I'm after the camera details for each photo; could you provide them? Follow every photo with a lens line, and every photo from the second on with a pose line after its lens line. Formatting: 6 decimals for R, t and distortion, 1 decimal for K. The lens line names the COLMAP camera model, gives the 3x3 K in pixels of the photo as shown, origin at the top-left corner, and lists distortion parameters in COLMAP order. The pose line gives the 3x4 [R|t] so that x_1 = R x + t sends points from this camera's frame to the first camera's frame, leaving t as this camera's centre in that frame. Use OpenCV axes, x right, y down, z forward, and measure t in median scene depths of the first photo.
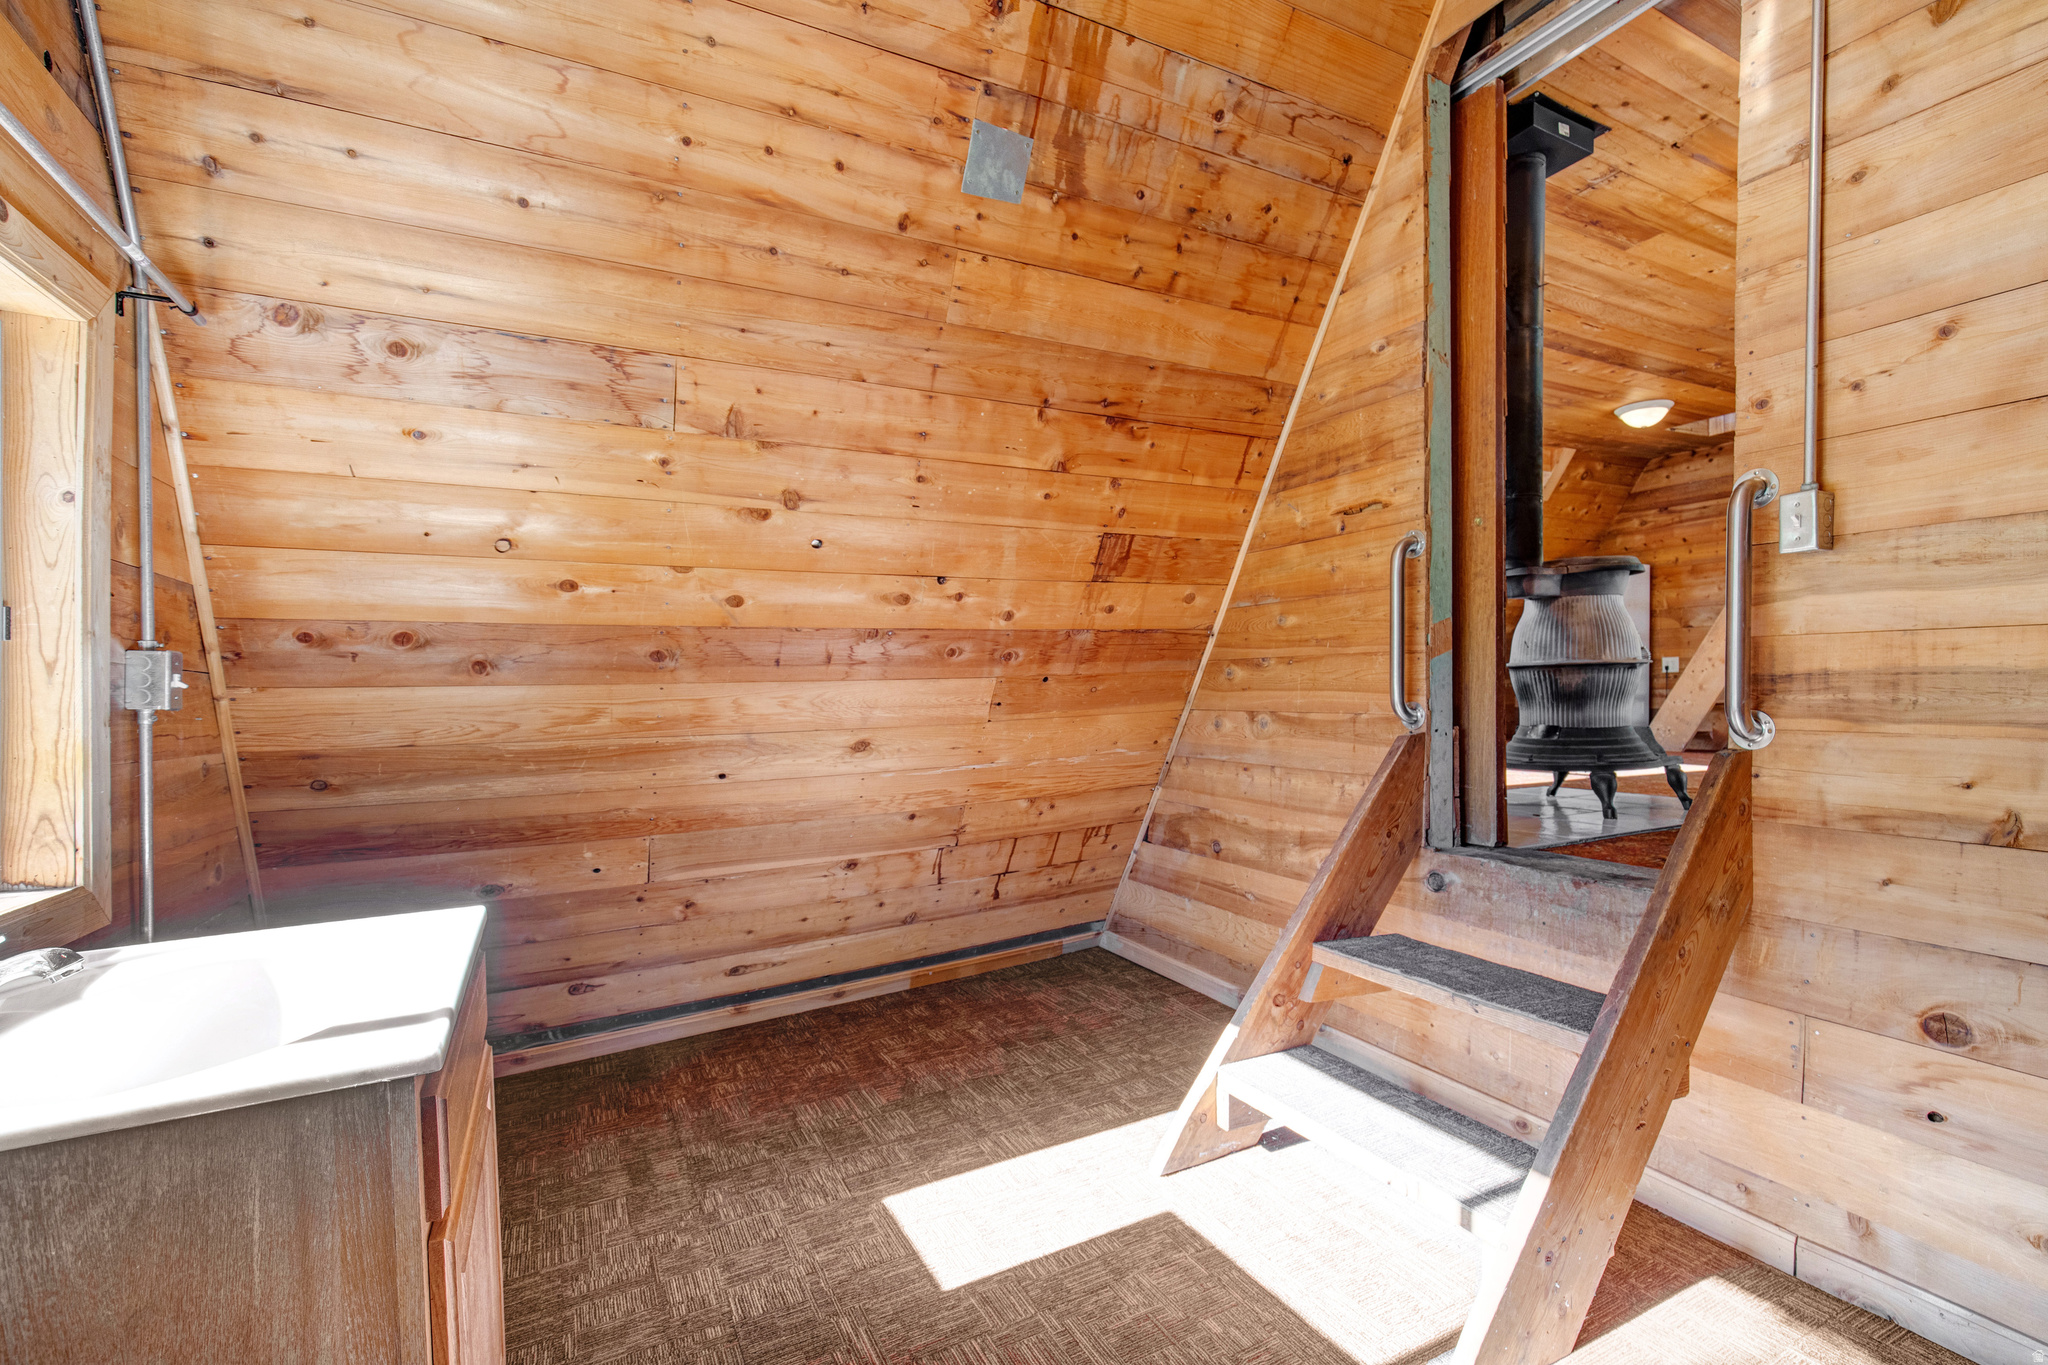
lens RADIAL K [[901.3, 0, 1032.2], [0, 901.3, 711.1], [0, 0, 1]] dist [0.003340, -0.000266]
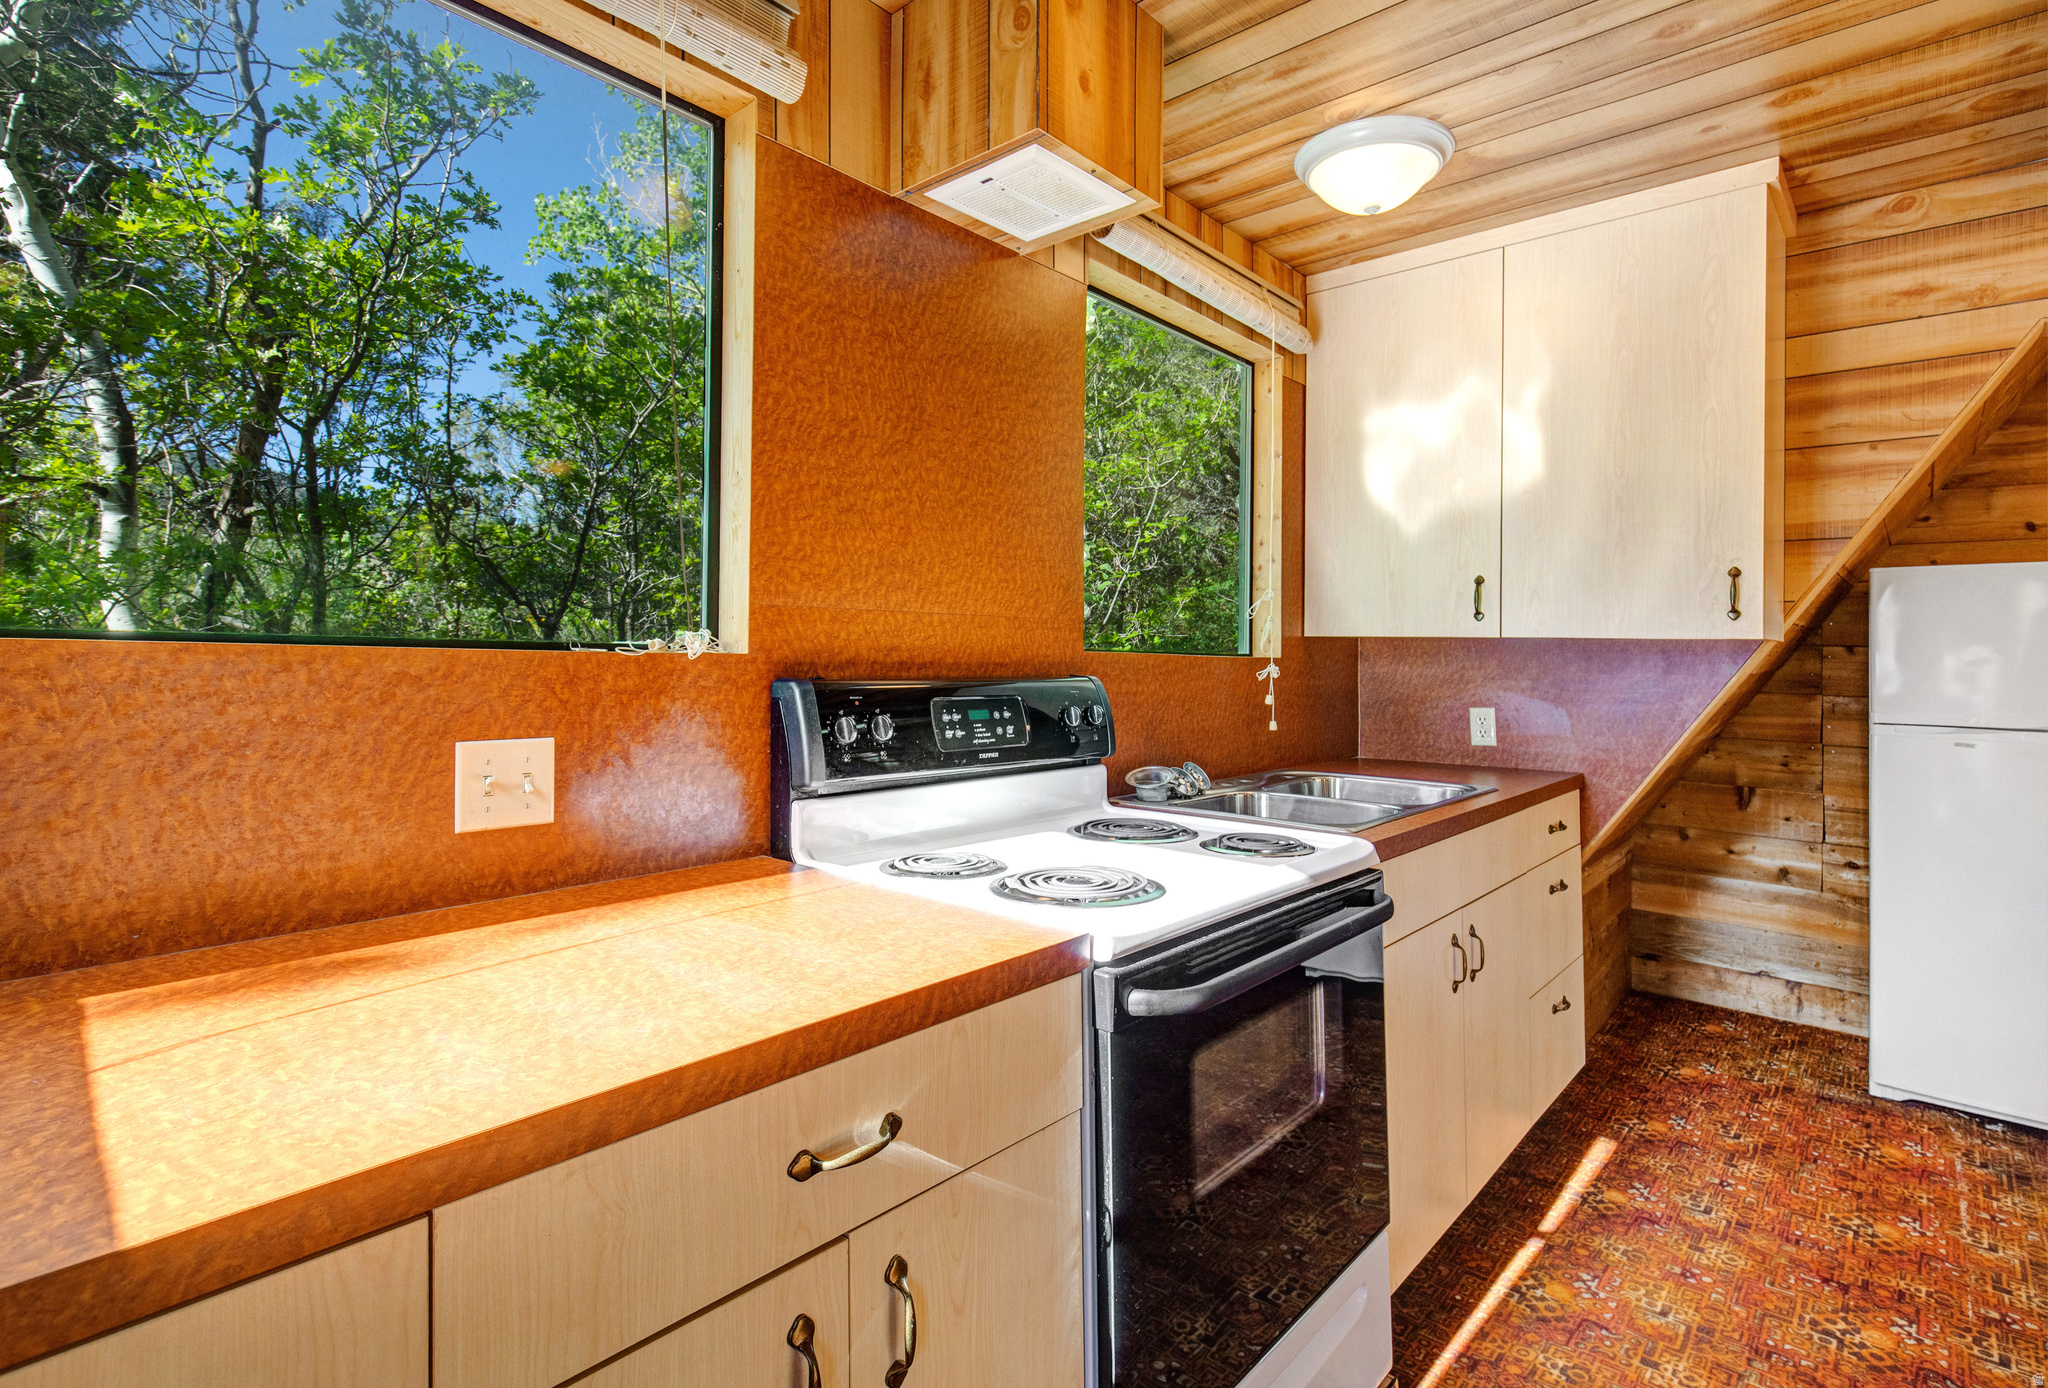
lens RADIAL K [[958.9, 0, 1024.0], [0, 958.9, 694.0], [0, 0, 1]] dist [-0.000973, -0.000269]
pose [[0.929376, 0.021488, 0.368509, 0.159876], [-0.028133, 0.999524, 0.012669, -0.118785], [-0.368062, -0.022141, 0.929538, 0.885120]]
